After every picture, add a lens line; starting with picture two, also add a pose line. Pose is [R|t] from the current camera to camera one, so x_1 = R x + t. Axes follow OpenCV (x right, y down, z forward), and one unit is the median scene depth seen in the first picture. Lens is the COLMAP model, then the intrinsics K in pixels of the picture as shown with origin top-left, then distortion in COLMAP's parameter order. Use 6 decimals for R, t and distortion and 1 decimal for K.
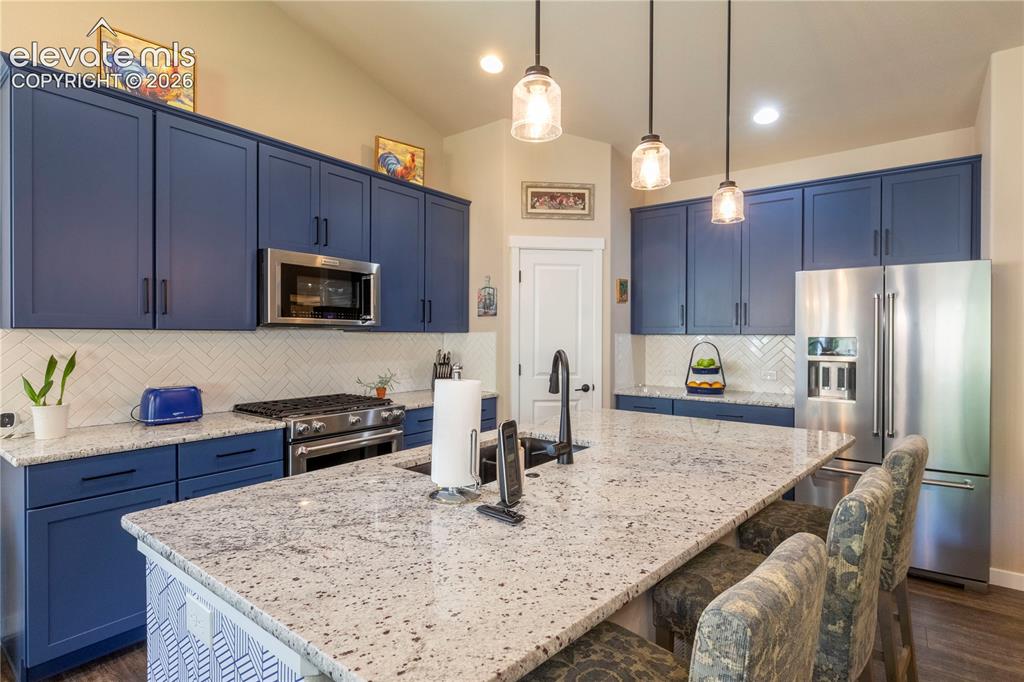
lens RADIAL K [[512.2, 0, 512.1], [0, 512.2, 341.9], [0, 0, 1]] dist [0.002076, -0.001762]
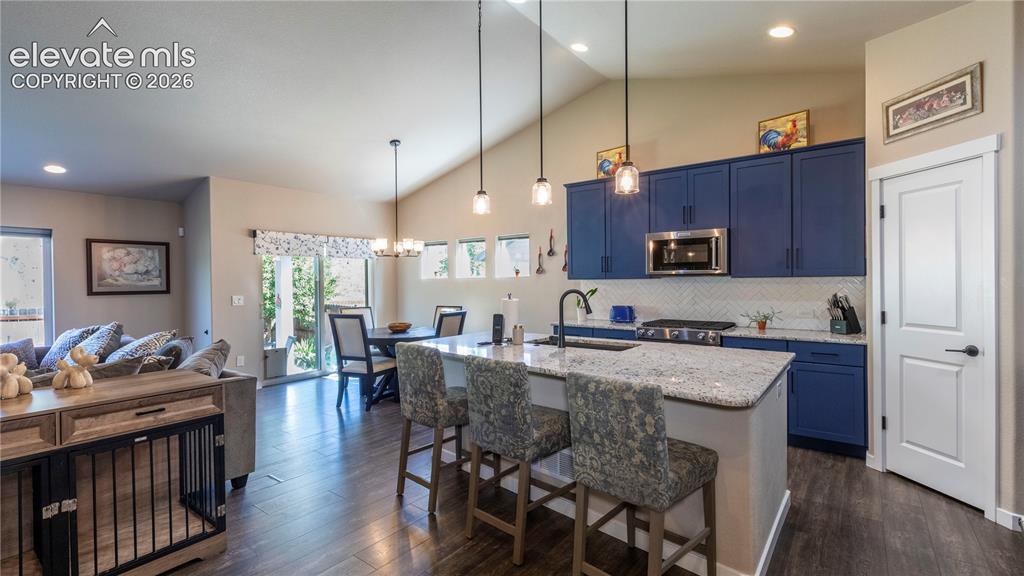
lens RADIAL K [[455.4, 0, 515.4], [0, 455.4, 285.2], [0, 0, 1]] dist [0.001625, 0.000320]
pose [[0.001252, 0.004921, -0.999987, 0.827866], [0.001080, 0.999987, 0.004922, -0.005830], [0.999999, -0.001086, 0.001246, 0.381091]]
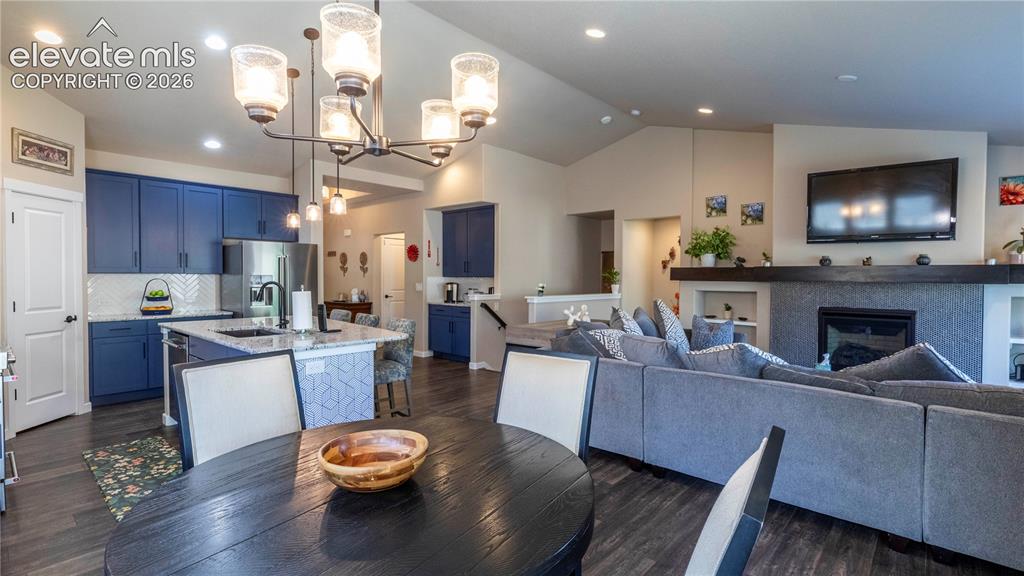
lens RADIAL K [[471.9, 0, 515.4], [0, 471.9, 283.5], [0, 0, 1]] dist [-0.011801, -0.000534]
pose [[0.076351, -0.020631, 0.996868, -0.886010], [0.008049, 0.999766, 0.020075, -0.004223], [-0.997048, 0.006491, 0.076500, -0.100975]]
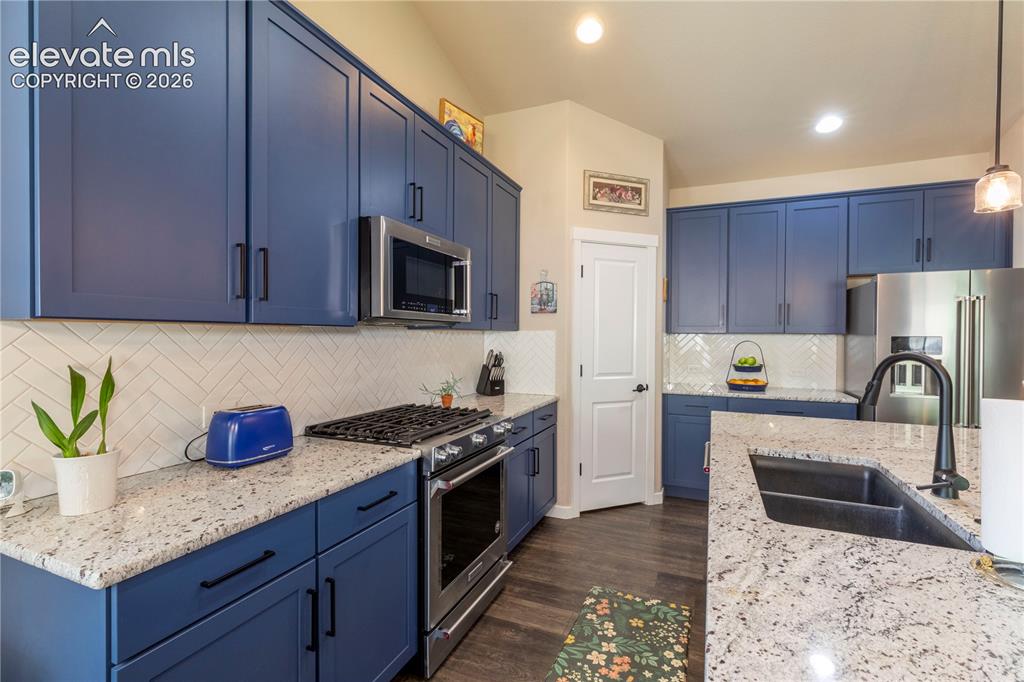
lens RADIAL K [[465.3, 0, 515.3], [0, 465.3, 340.8], [0, 0, 1]] dist [0.011710, -0.000450]
pose [[0.968272, -0.001319, 0.249894, -0.327520], [0.000674, 0.999996, 0.002666, -0.002896], [-0.249897, -0.002413, 0.968270, 0.211573]]
